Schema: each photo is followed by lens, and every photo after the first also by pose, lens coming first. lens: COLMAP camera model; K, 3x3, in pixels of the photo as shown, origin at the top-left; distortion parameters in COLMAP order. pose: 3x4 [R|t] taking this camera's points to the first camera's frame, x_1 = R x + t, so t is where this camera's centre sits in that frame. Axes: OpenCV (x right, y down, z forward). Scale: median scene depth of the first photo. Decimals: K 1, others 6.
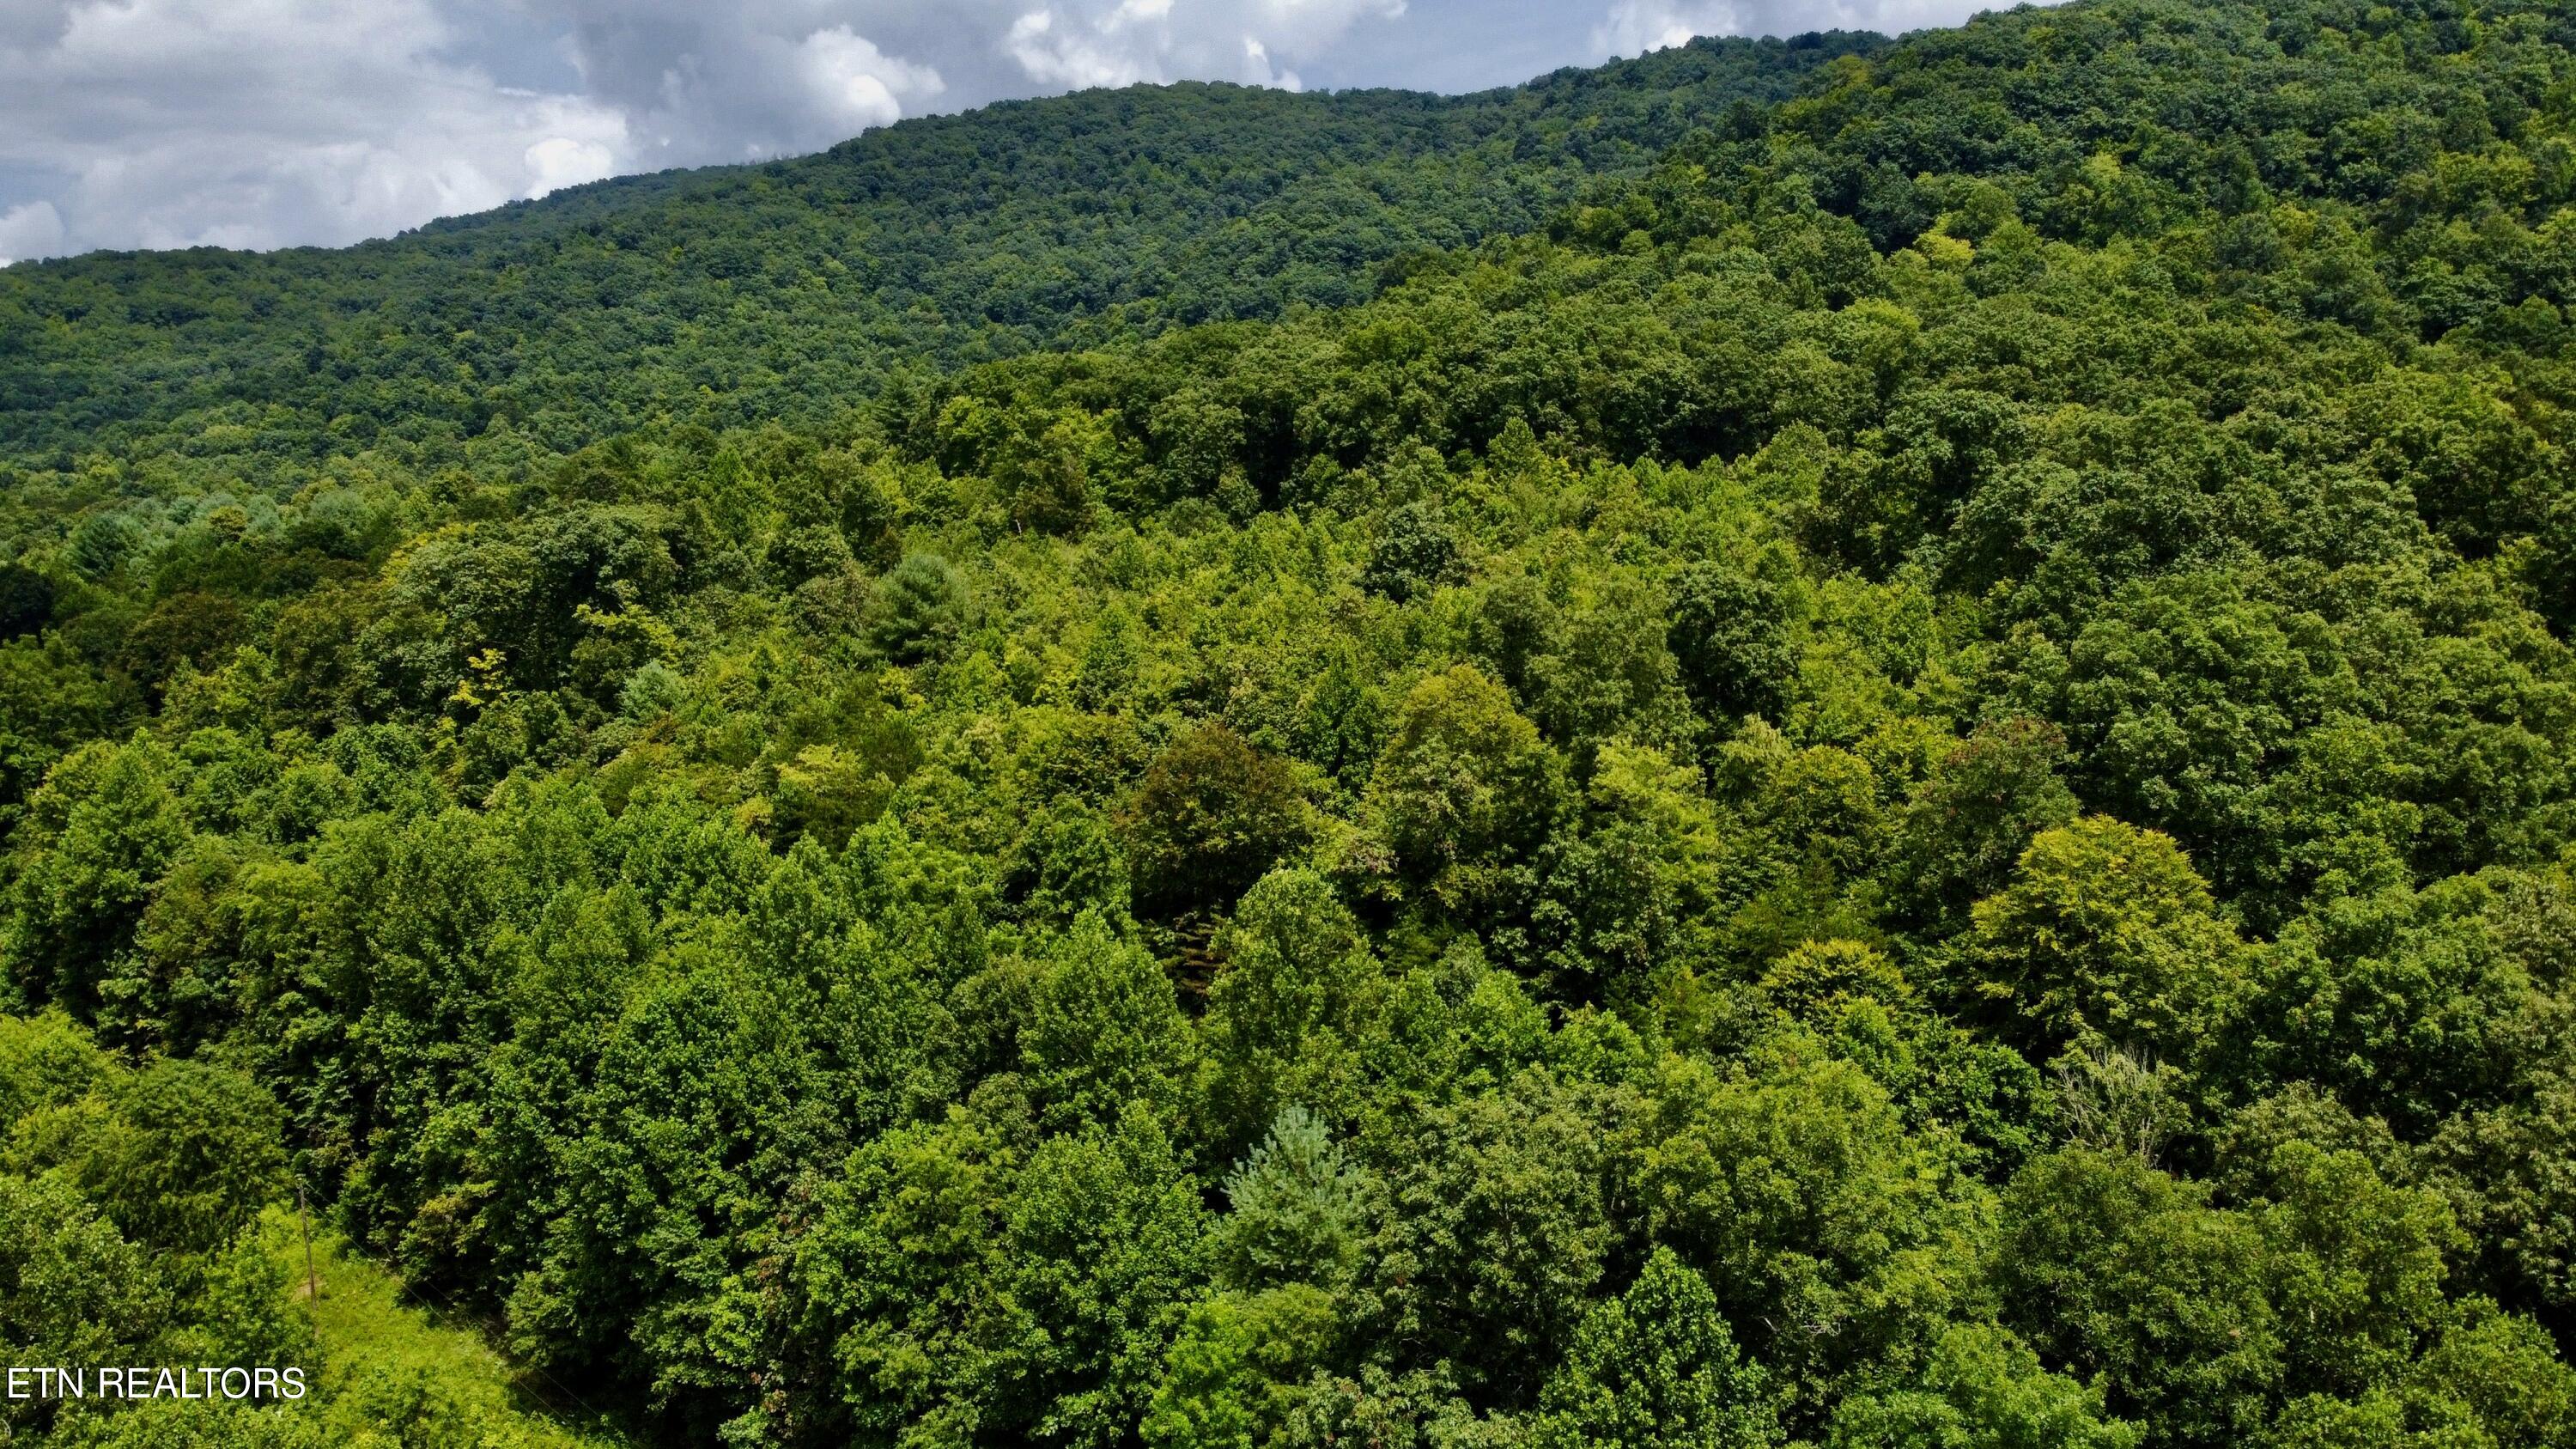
lens RADIAL K [[1965.7, 0, 1288.0], [0, 1965.7, 724.5], [0, 0, 1]] dist [-0.011665, -0.006239]
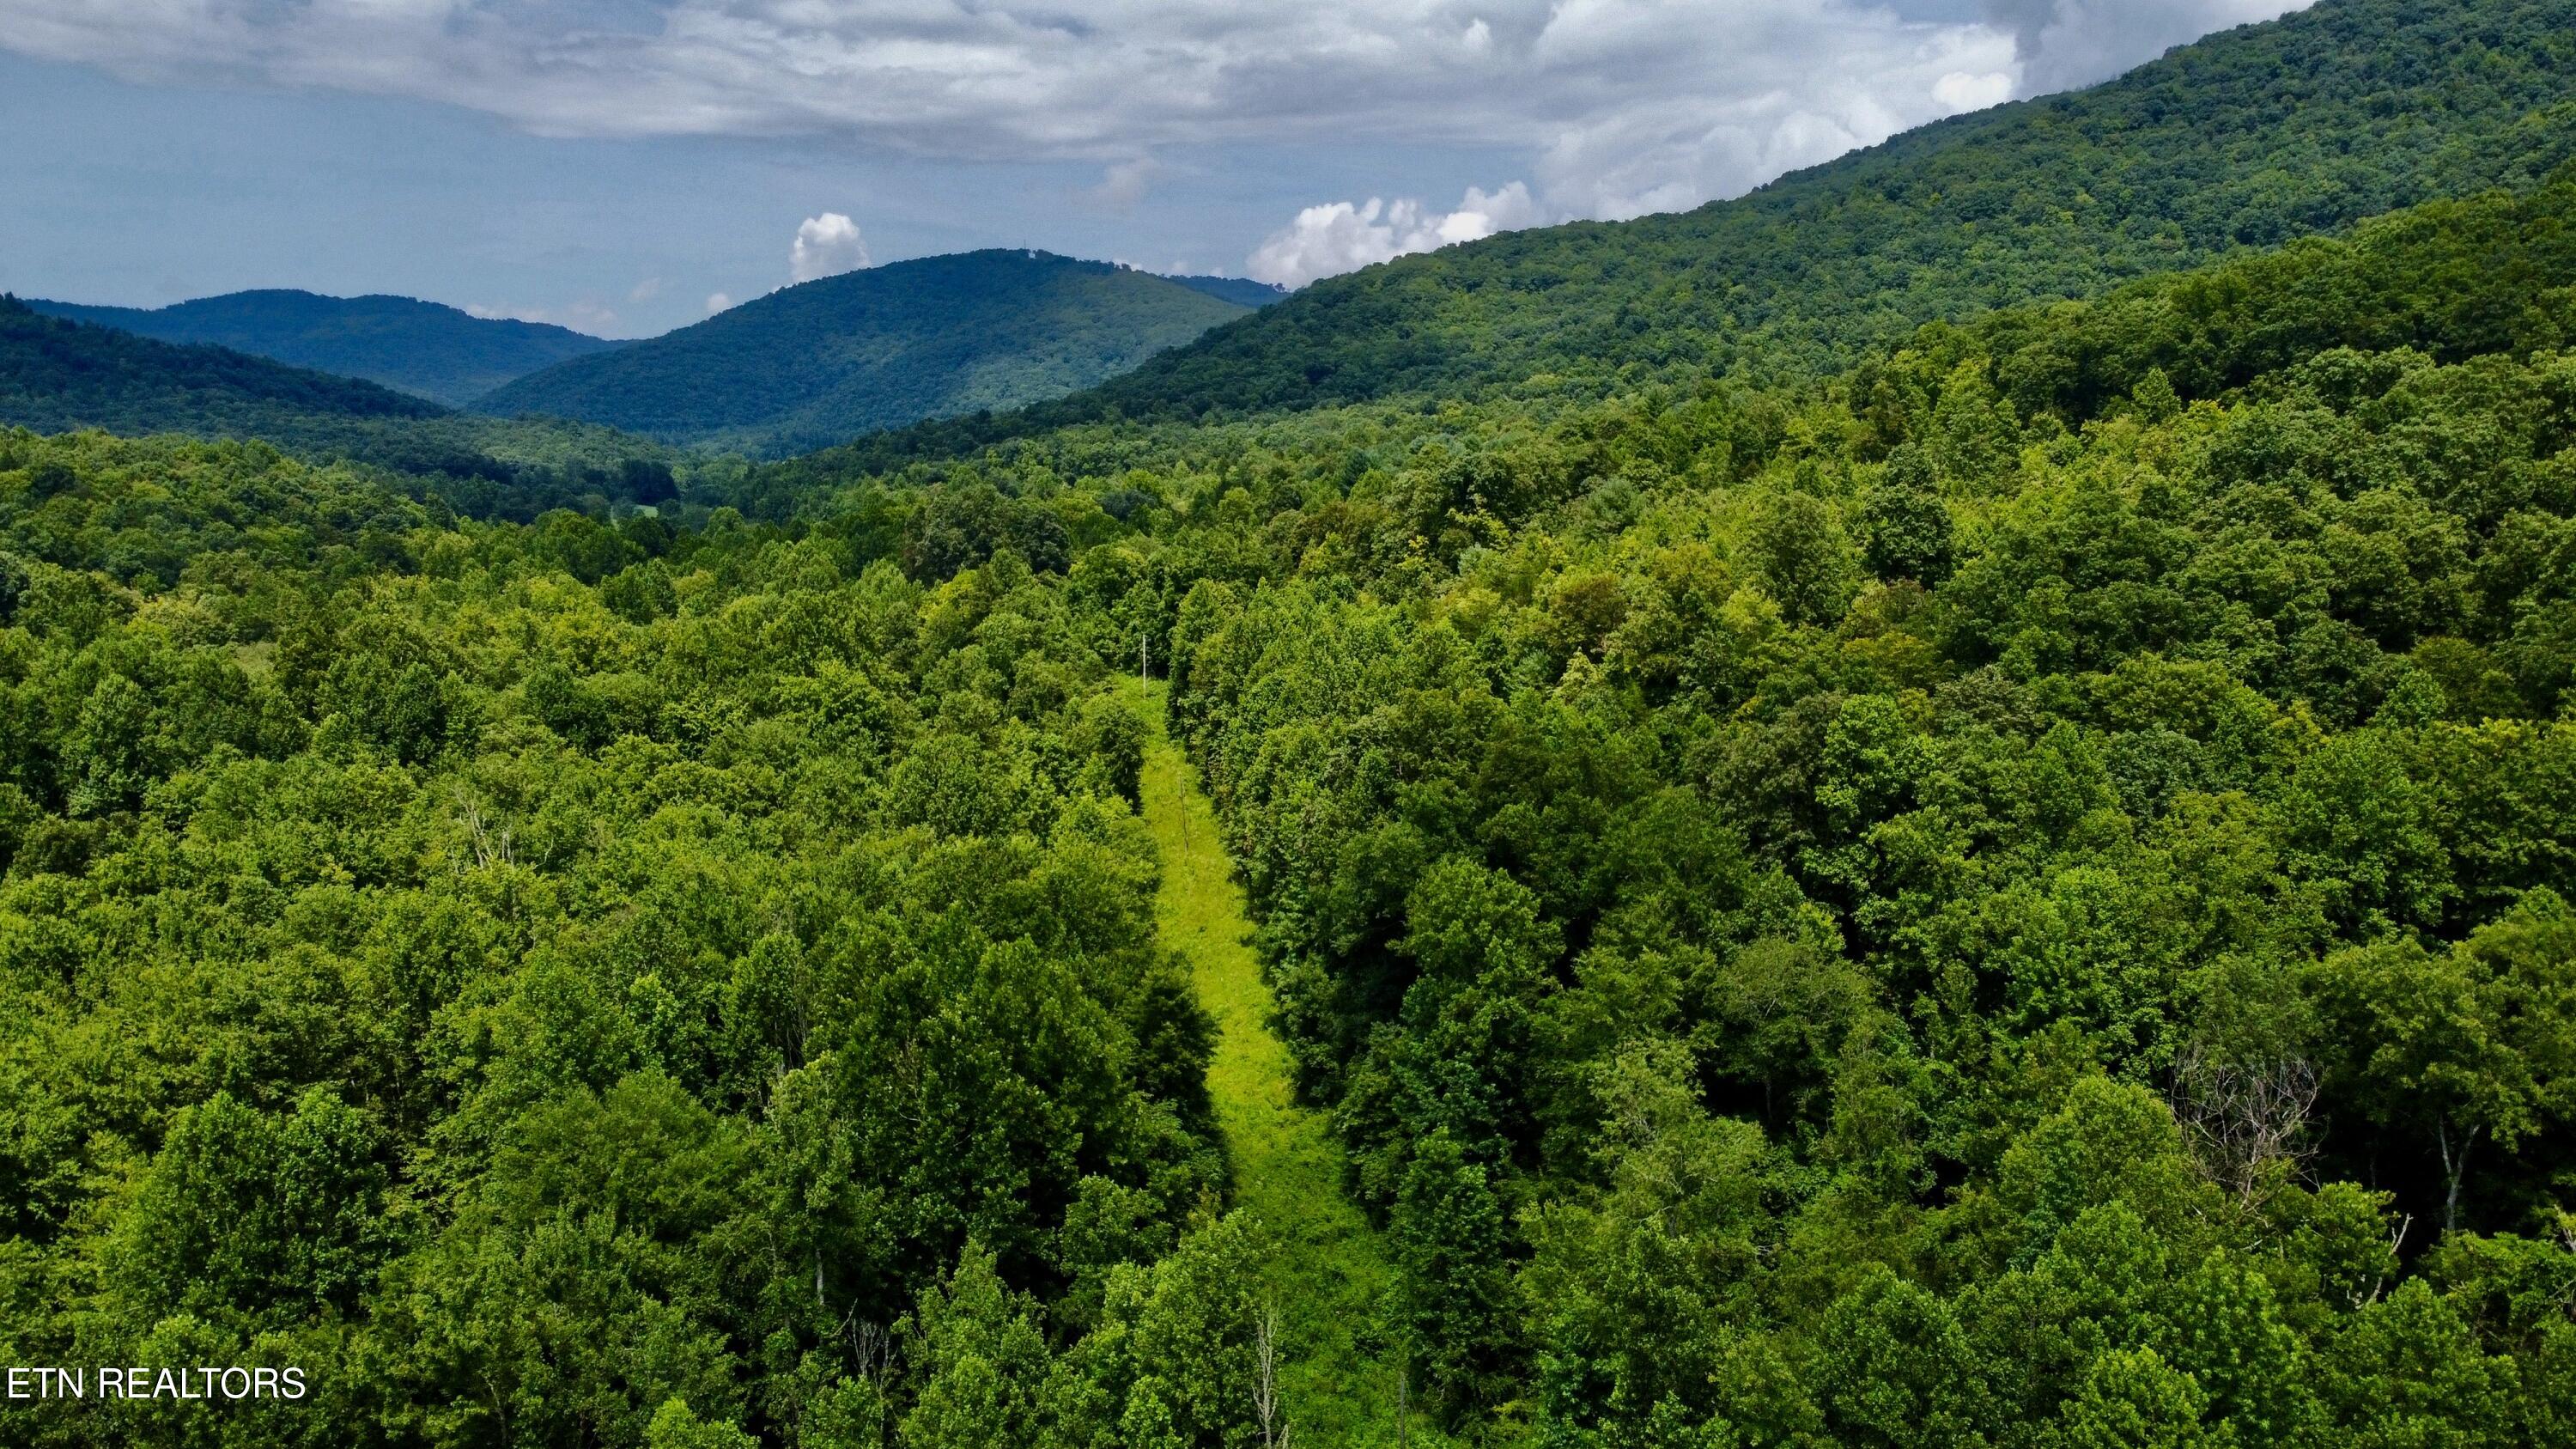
lens RADIAL K [[1945.5, 0, 1288.0], [0, 1945.5, 724.5], [0, 0, 1]] dist [-0.005053, 0.003040]
pose [[0.778044, 0.080678, -0.623007, 0.099439], [-0.055638, 0.996672, 0.059583, 0.005511], [0.625741, -0.011696, 0.779943, -0.066770]]
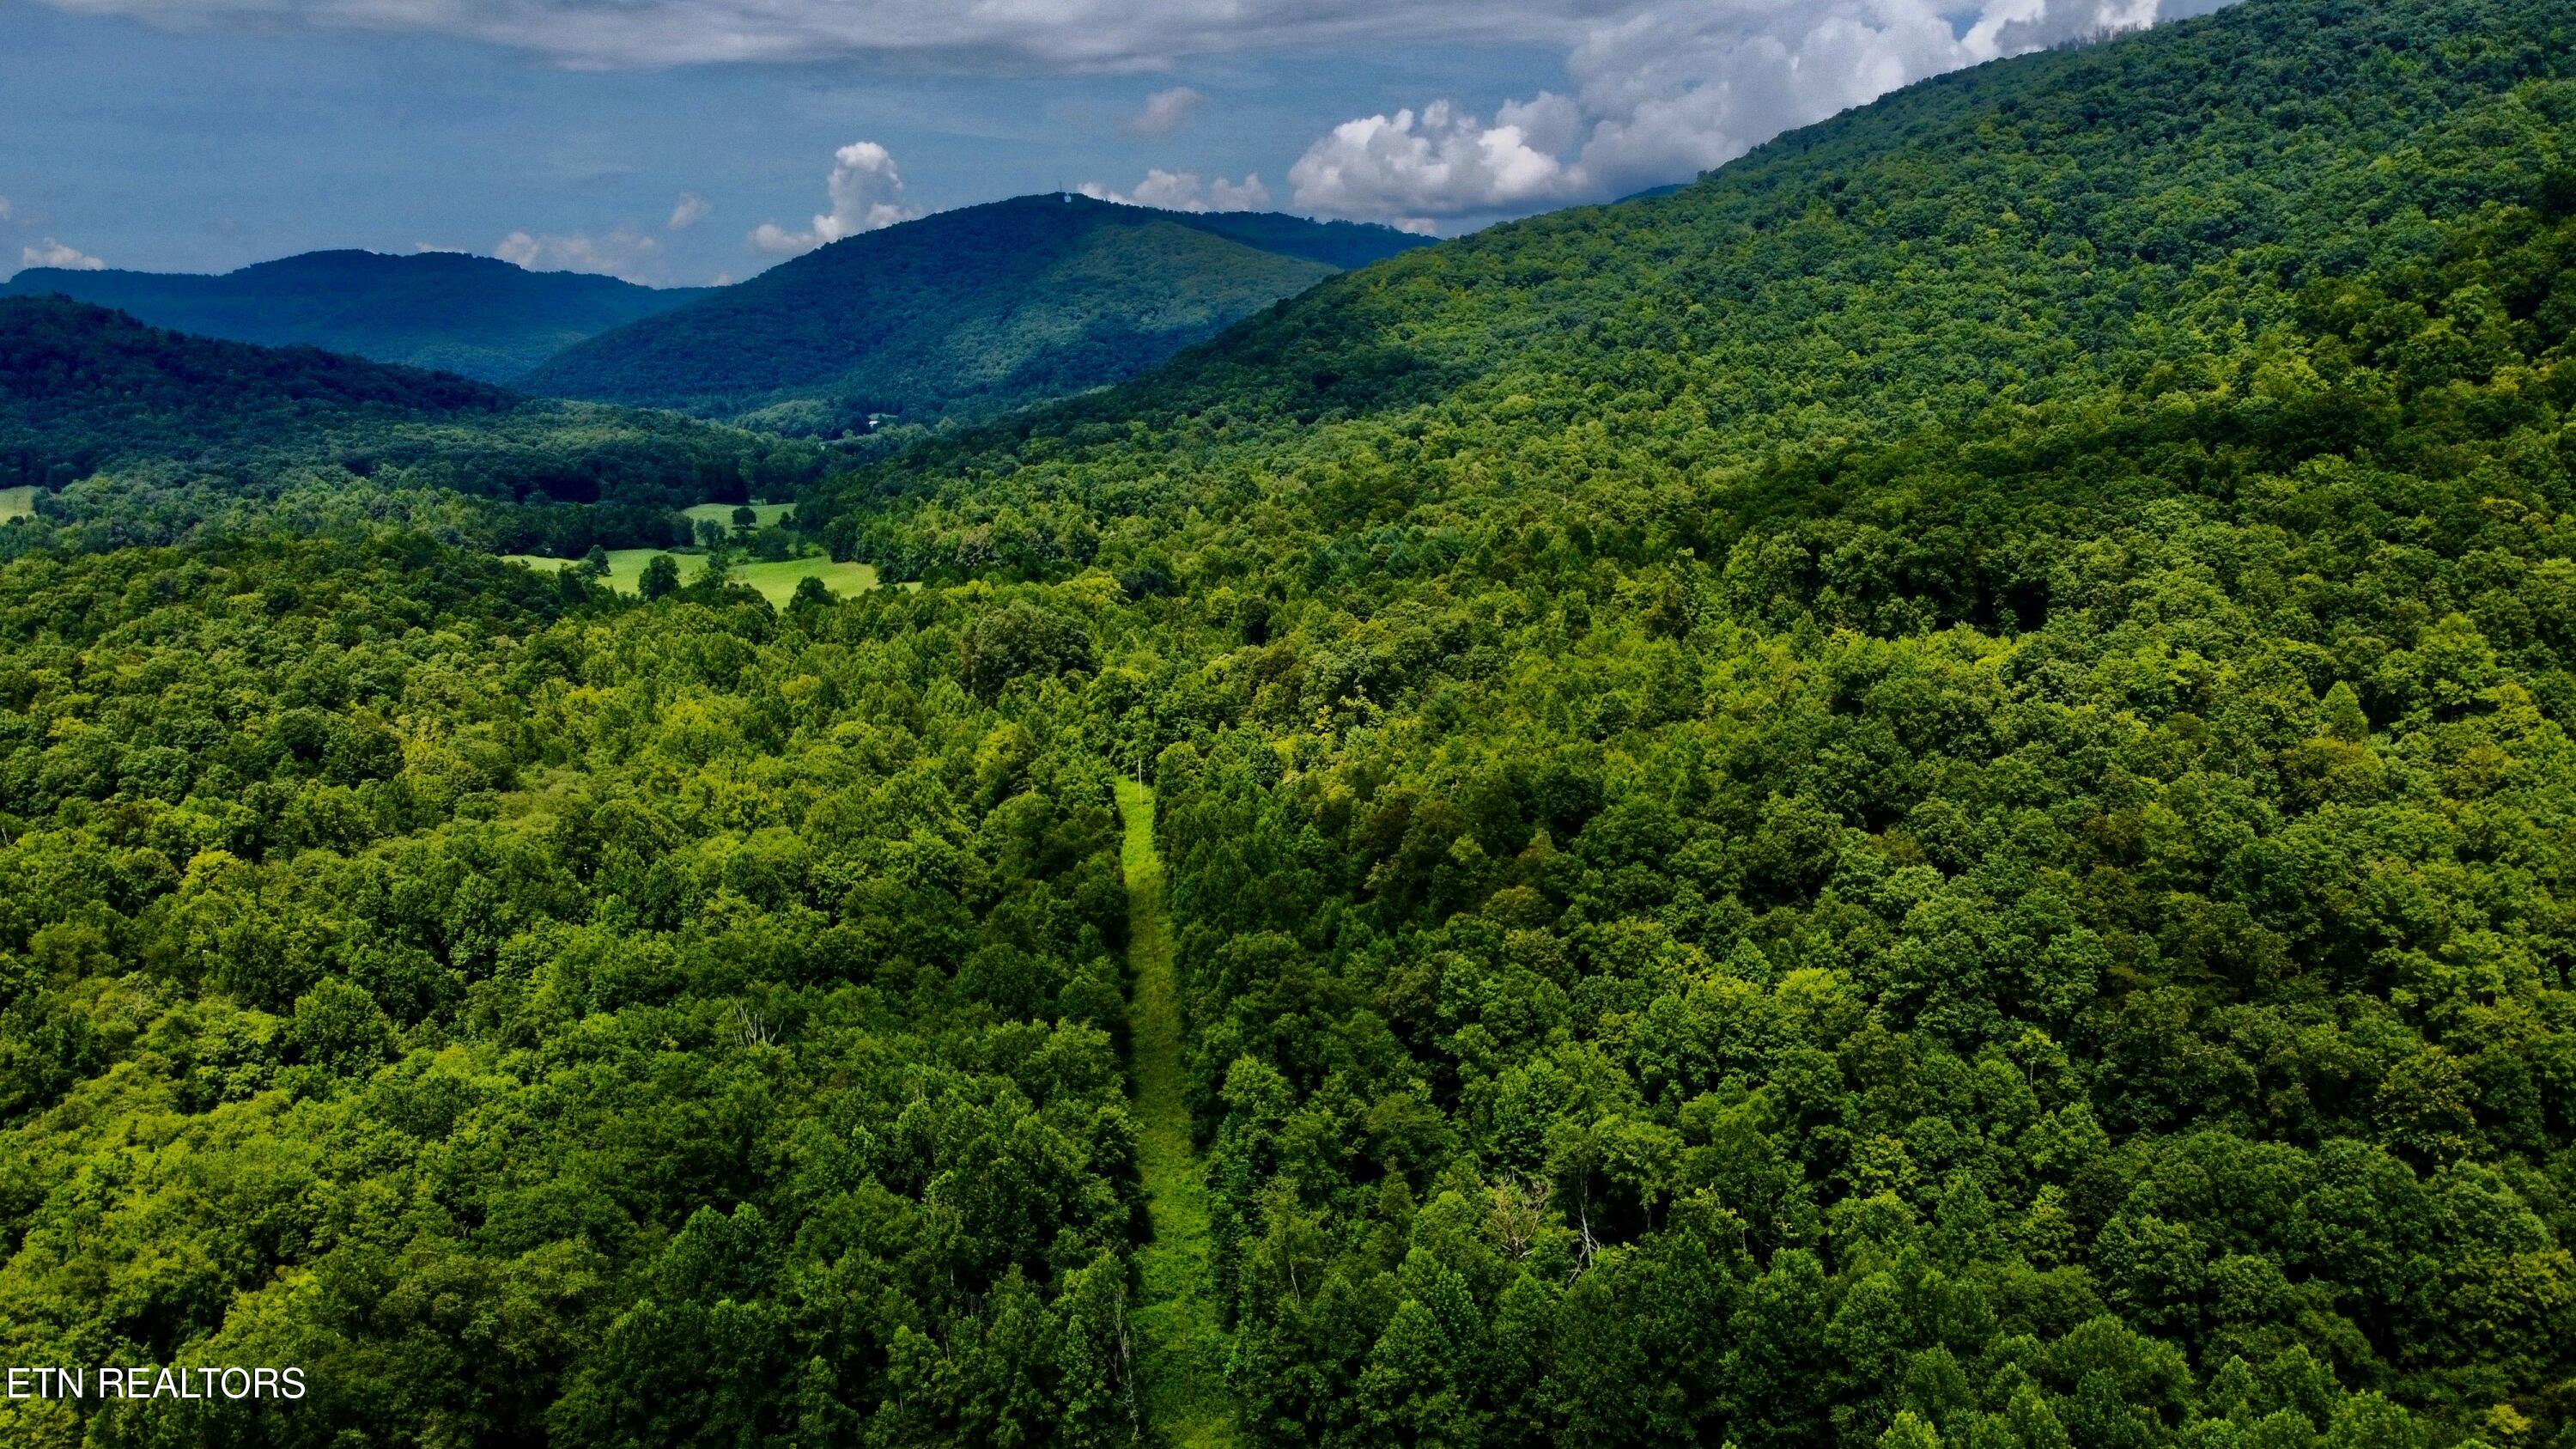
lens RADIAL K [[1945.5, 0, 1288.0], [0, 1945.5, 724.5], [0, 0, 1]] dist [-0.005053, 0.003040]
pose [[0.762776, 0.090533, -0.640294, 0.191541], [-0.026782, 0.993725, 0.108600, -0.048364], [0.646108, -0.065689, 0.760414, -0.147933]]
